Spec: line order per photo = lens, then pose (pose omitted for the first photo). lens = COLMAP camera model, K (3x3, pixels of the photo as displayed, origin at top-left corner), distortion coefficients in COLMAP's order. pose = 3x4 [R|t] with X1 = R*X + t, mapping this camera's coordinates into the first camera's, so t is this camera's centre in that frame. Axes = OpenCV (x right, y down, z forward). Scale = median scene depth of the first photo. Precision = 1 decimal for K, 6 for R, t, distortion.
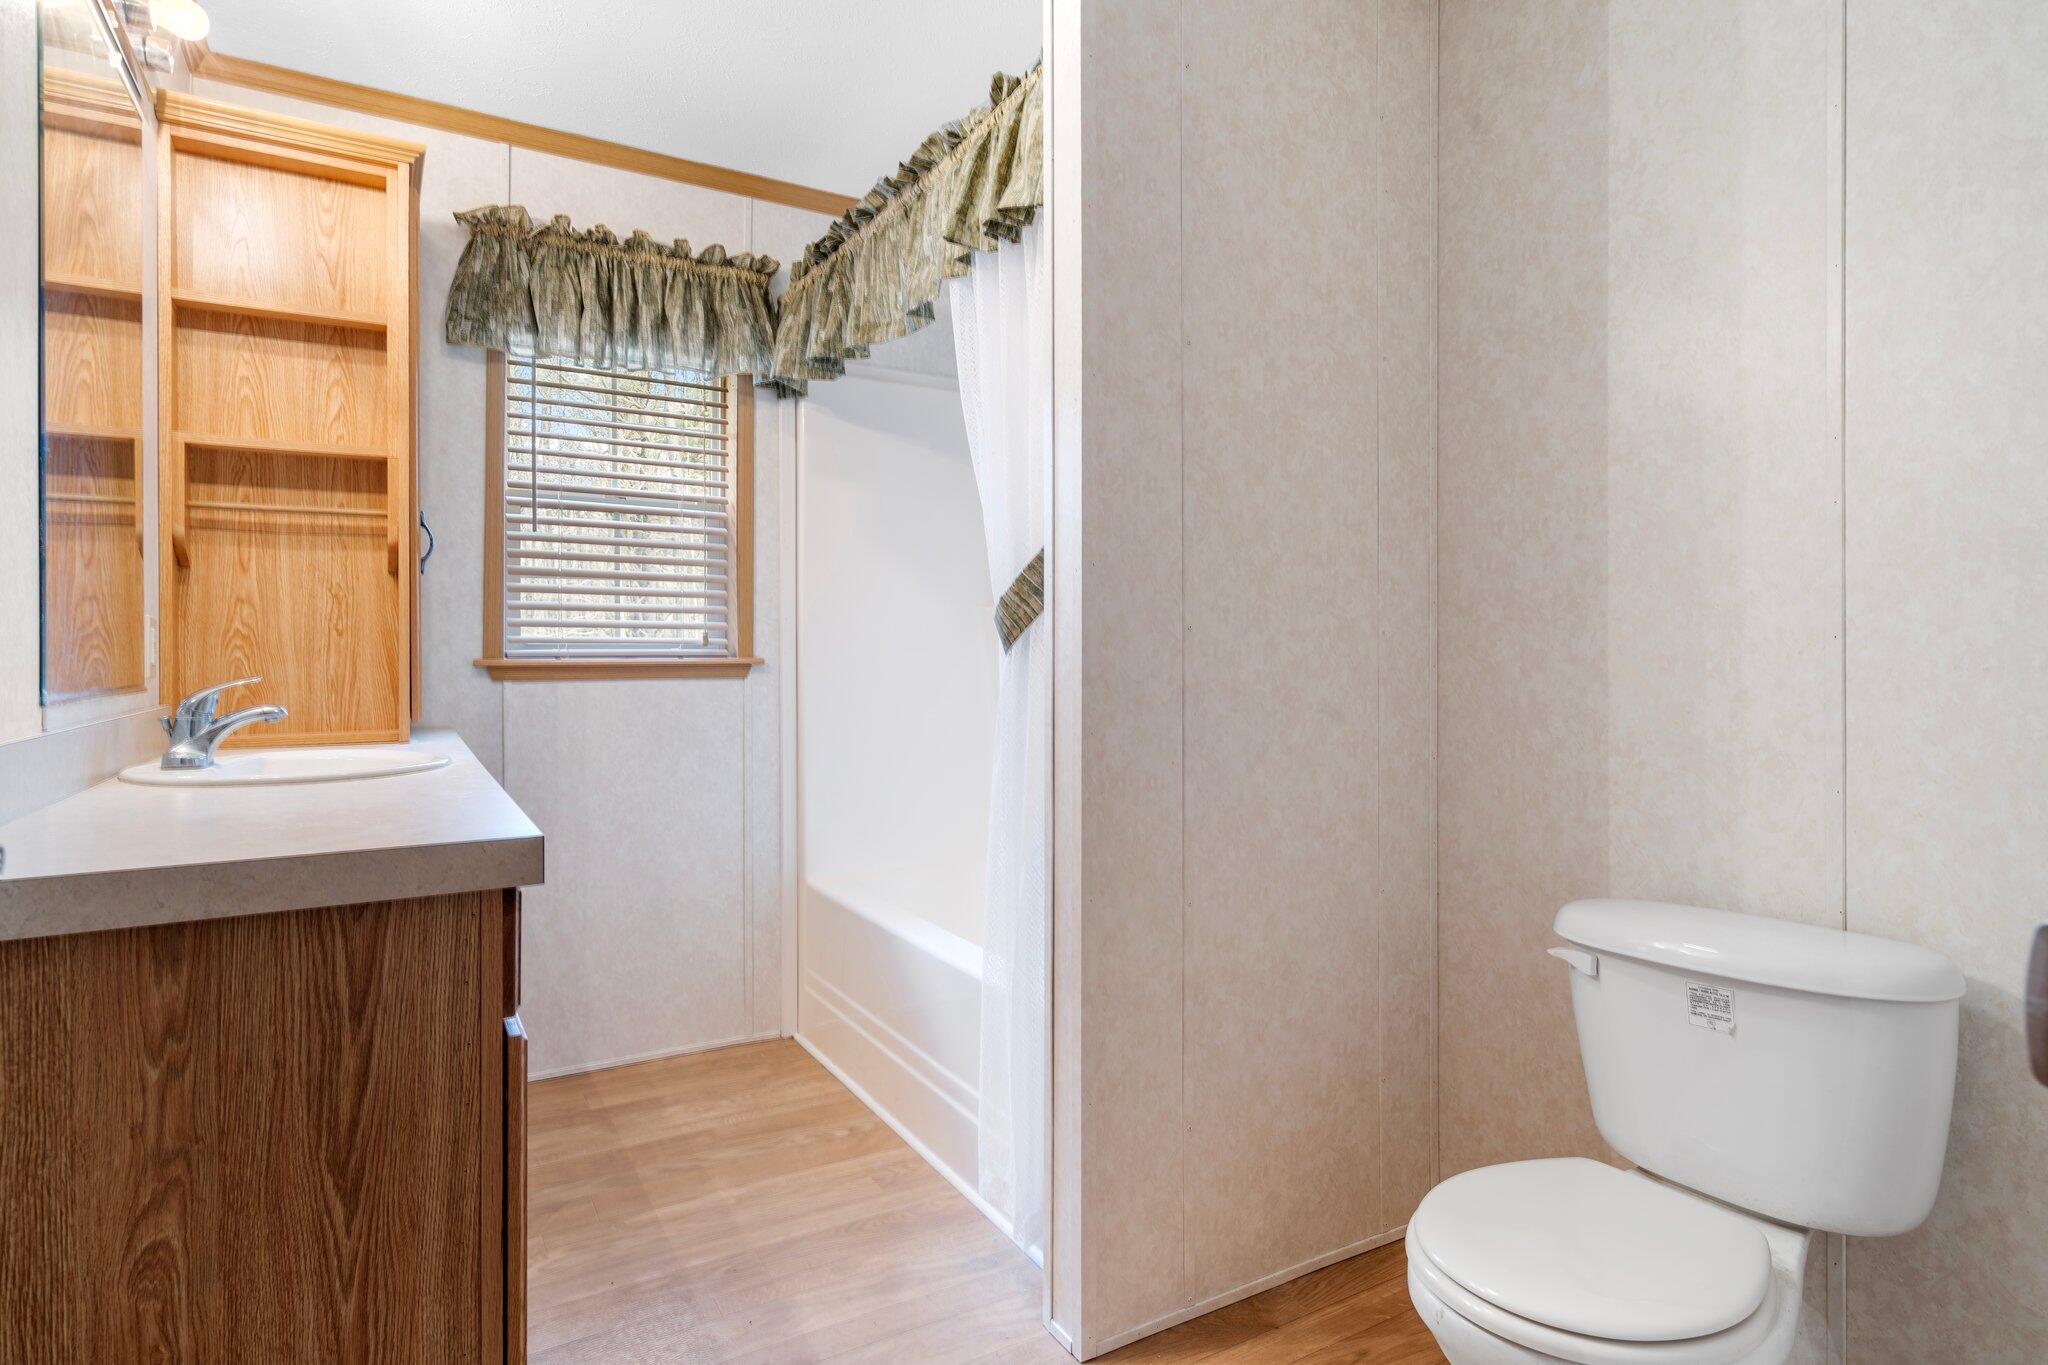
lens RADIAL K [[1055.0, 0, 1022.8], [0, 1055.0, 677.2], [0, 0, 1]] dist [0.001180, -0.001459]
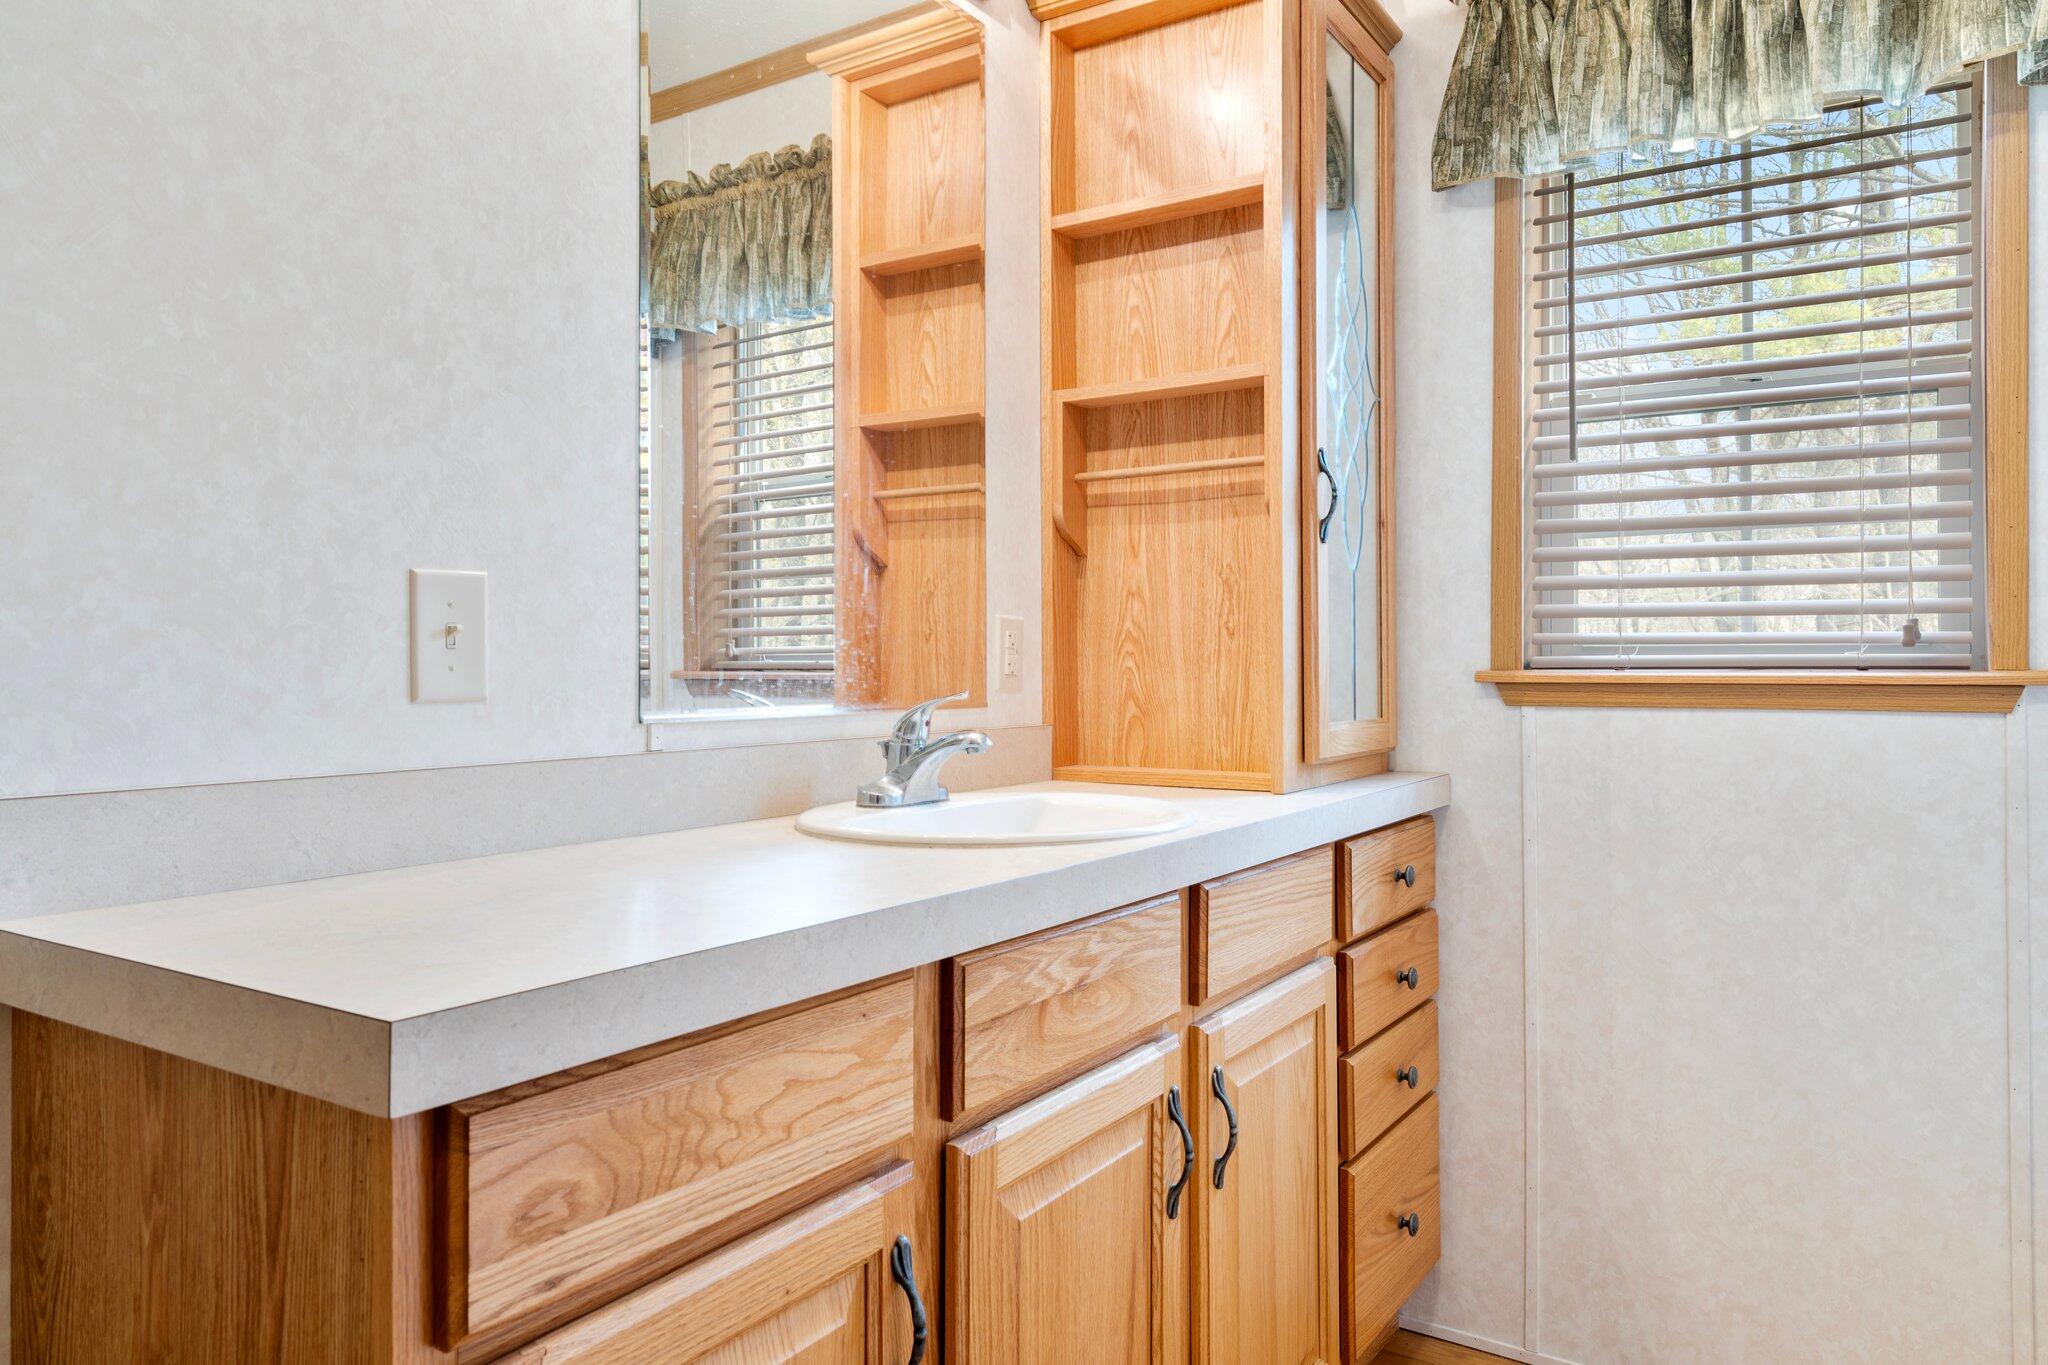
lens RADIAL K [[1371.1, 0, 1026.3], [0, 1371.1, 657.0], [0, 0, 1]] dist [0.005908, 0.004179]
pose [[0.442768, -0.003083, -0.896631, 0.128198], [-0.019793, 0.999717, -0.013212, -0.010546], [0.896418, 0.023596, 0.442582, 0.465612]]
